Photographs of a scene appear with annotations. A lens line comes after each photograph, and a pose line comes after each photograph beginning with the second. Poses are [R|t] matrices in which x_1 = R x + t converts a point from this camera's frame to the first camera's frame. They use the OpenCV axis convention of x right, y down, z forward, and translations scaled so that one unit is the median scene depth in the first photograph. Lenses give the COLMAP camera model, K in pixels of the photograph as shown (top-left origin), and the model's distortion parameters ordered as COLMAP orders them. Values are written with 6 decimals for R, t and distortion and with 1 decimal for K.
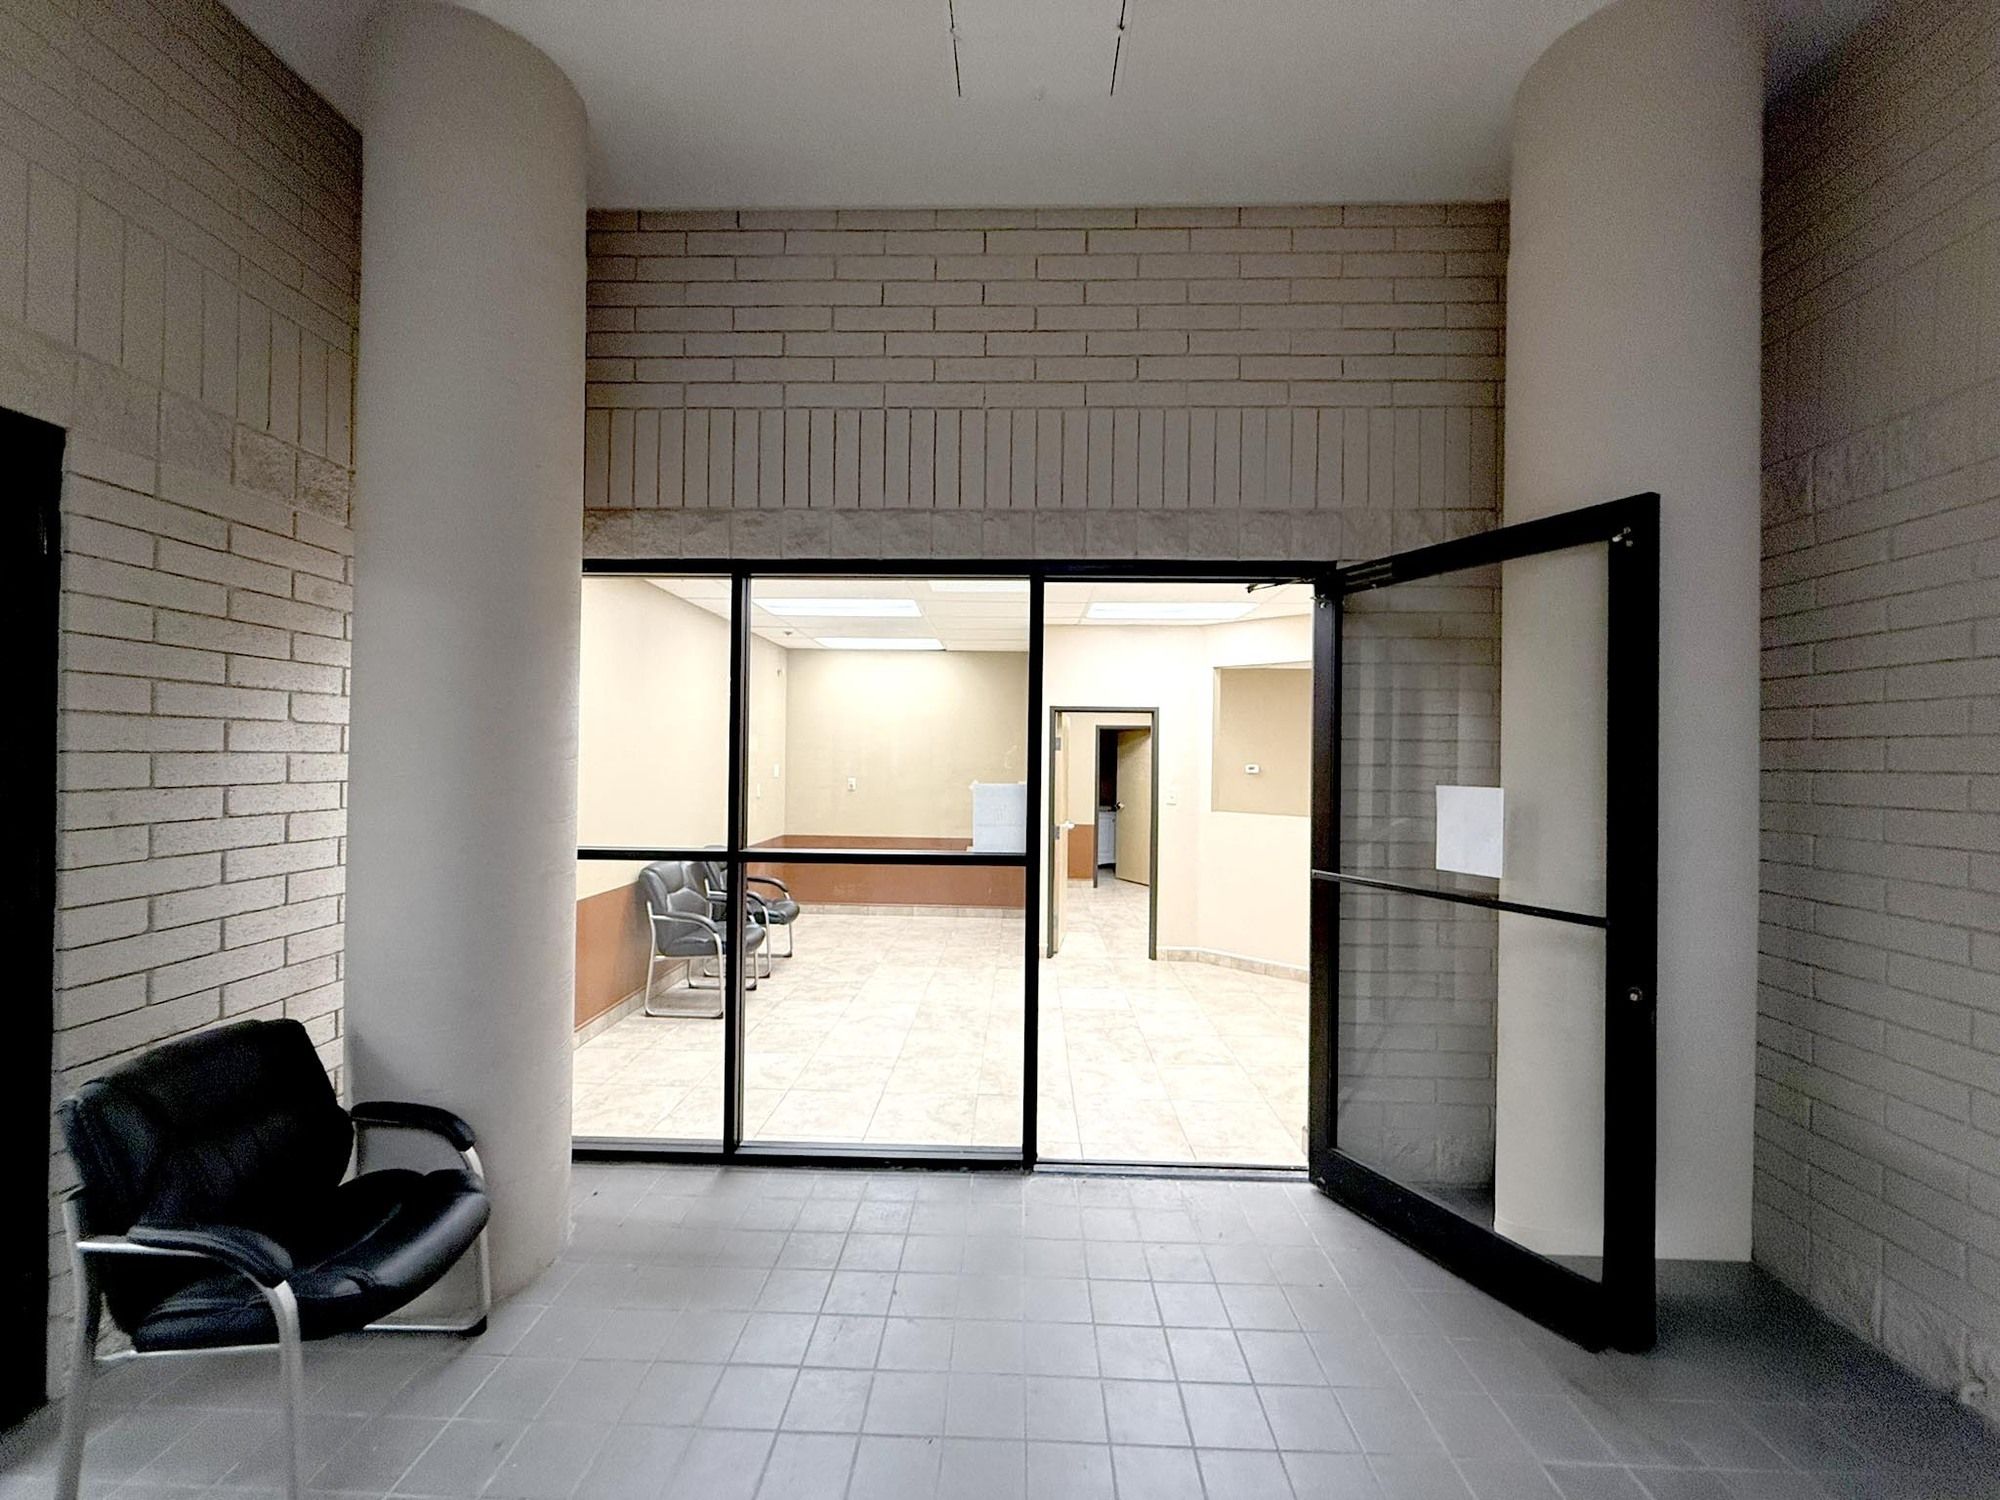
lens RADIAL K [[796.1, 0, 990.3], [0, 796.1, 739.4], [0, 0, 1]] dist [-0.002653, -0.000520]
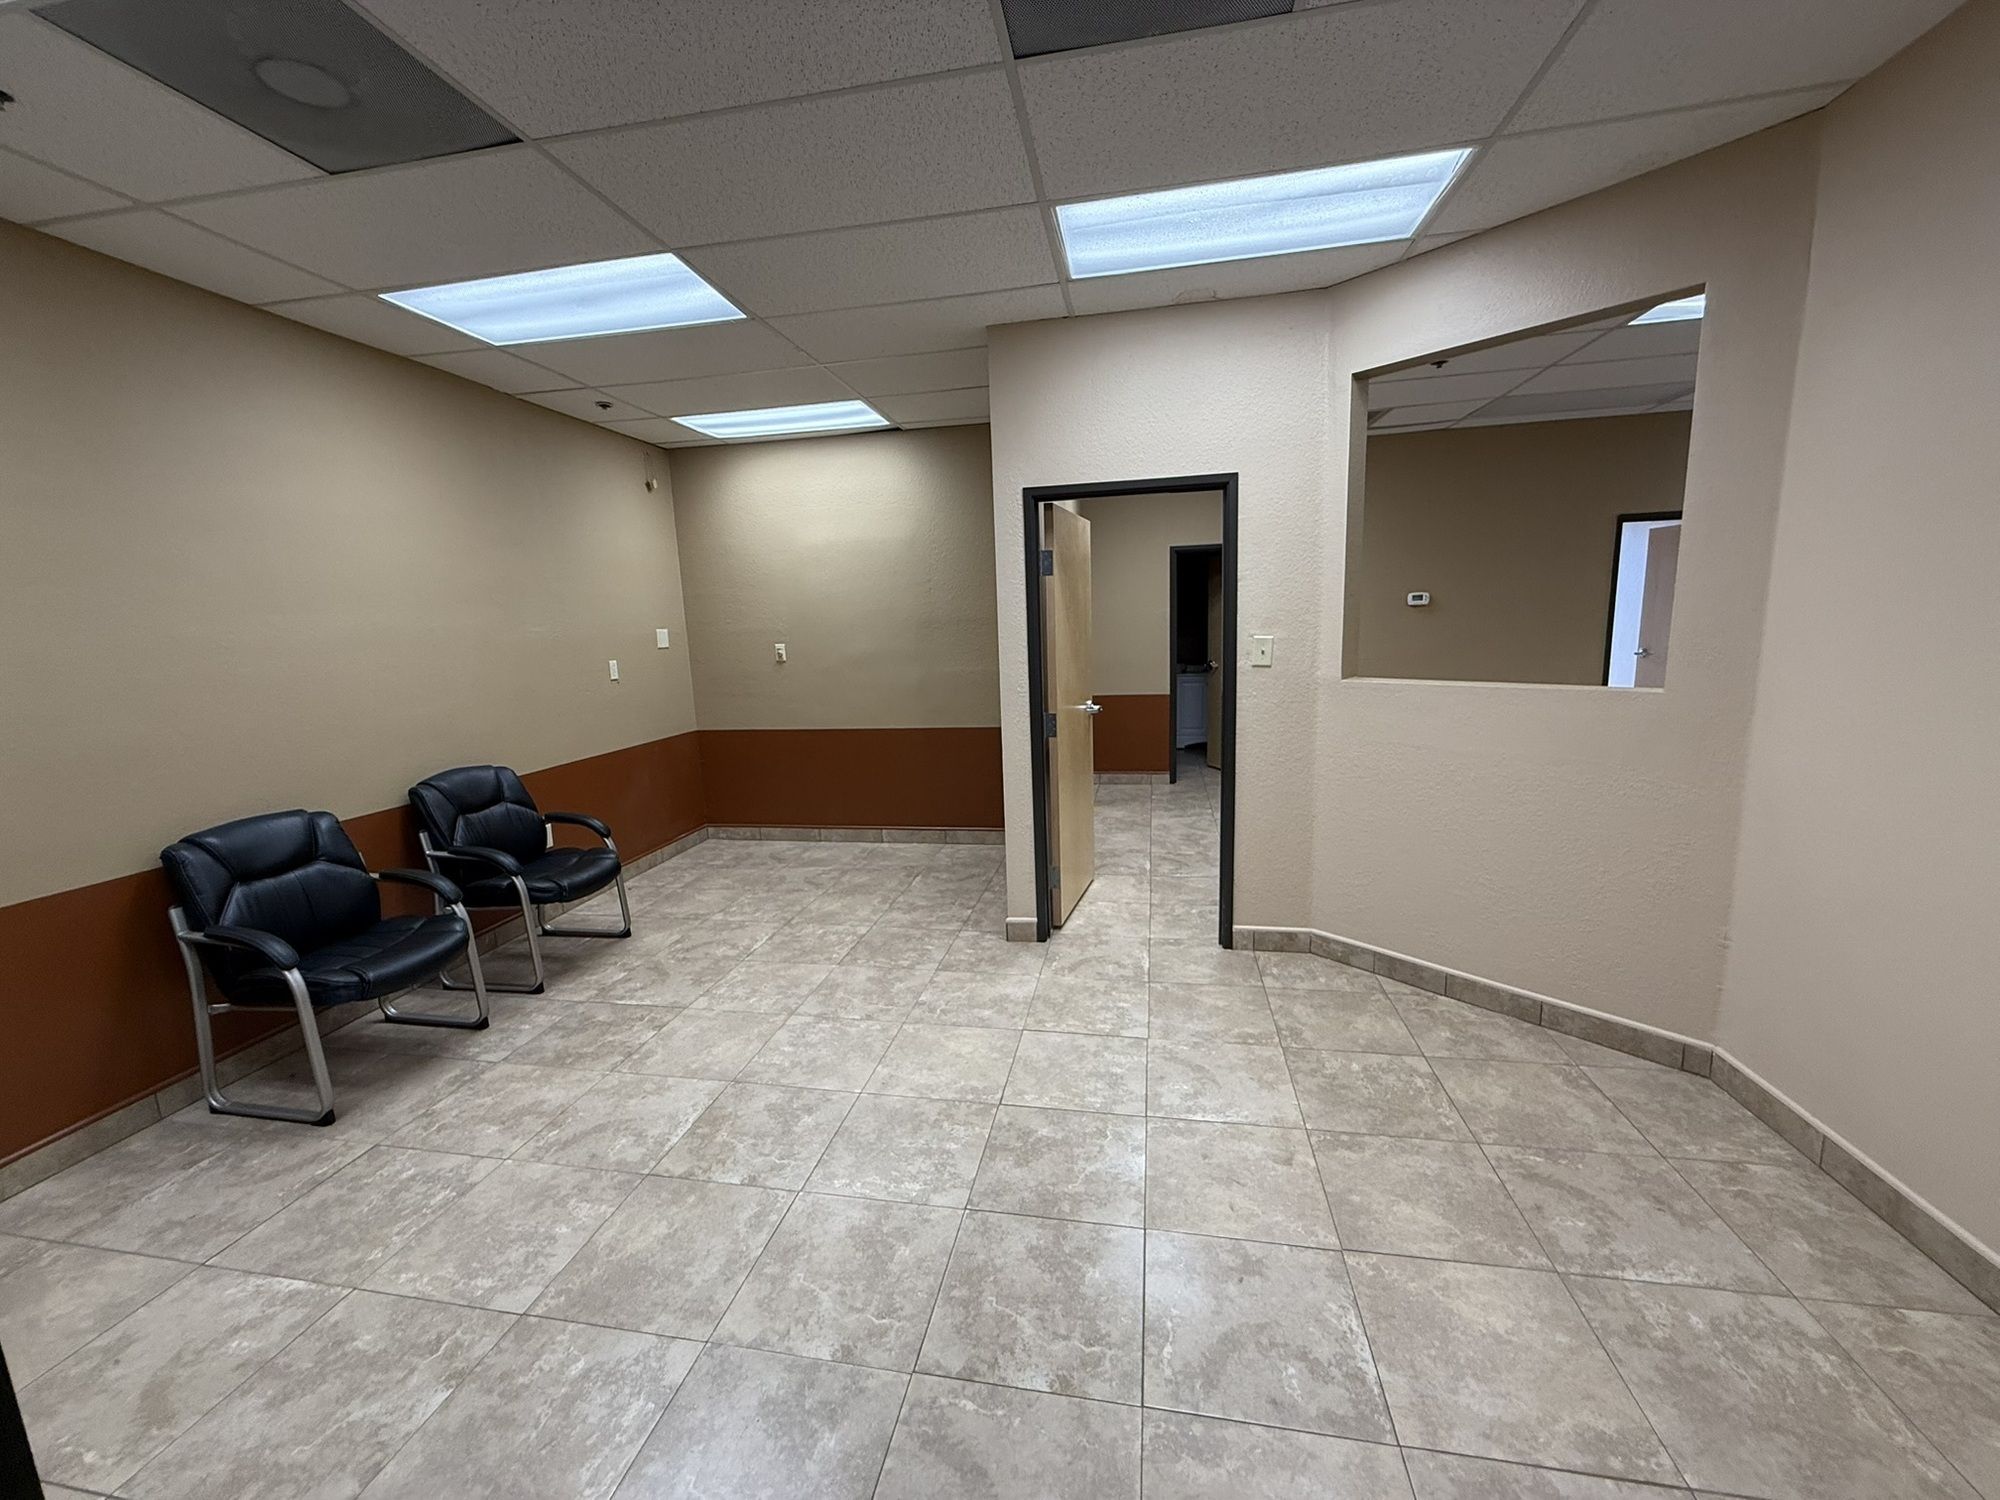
lens RADIAL K [[796.1, 0, 994.5], [0, 796.1, 743.8], [0, 0, 1]] dist [-0.002653, -0.000520]
pose [[0.987568, -0.026165, -0.155001, 0.130231], [0.053631, 0.982969, 0.175770, 0.029014], [0.147762, -0.181897, 0.972152, 0.446597]]
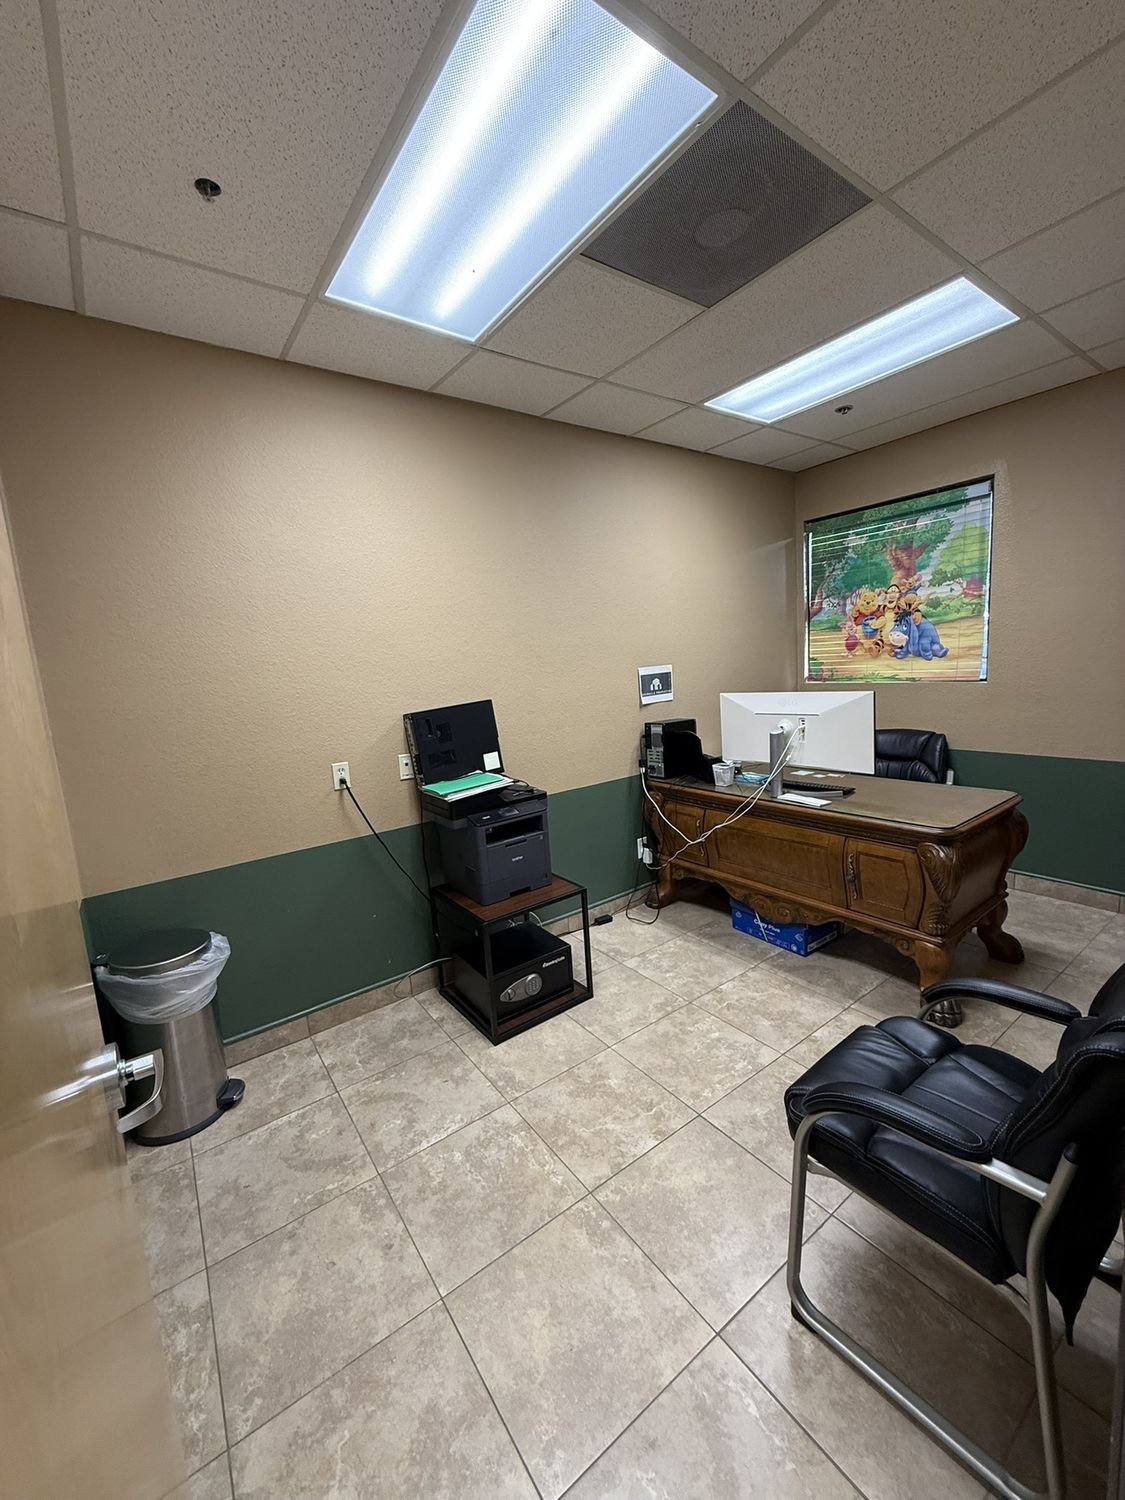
lens RADIAL K [[597.0, 0, 560.2], [0, 597.0, 751.8], [0, 0, 1]] dist [-0.002653, -0.000520]
pose [[0.616630, 0.062679, -0.784754, 0.027965], [0.096005, 0.983398, 0.153983, 0.029758], [0.781377, -0.170291, 0.600376, 0.453701]]
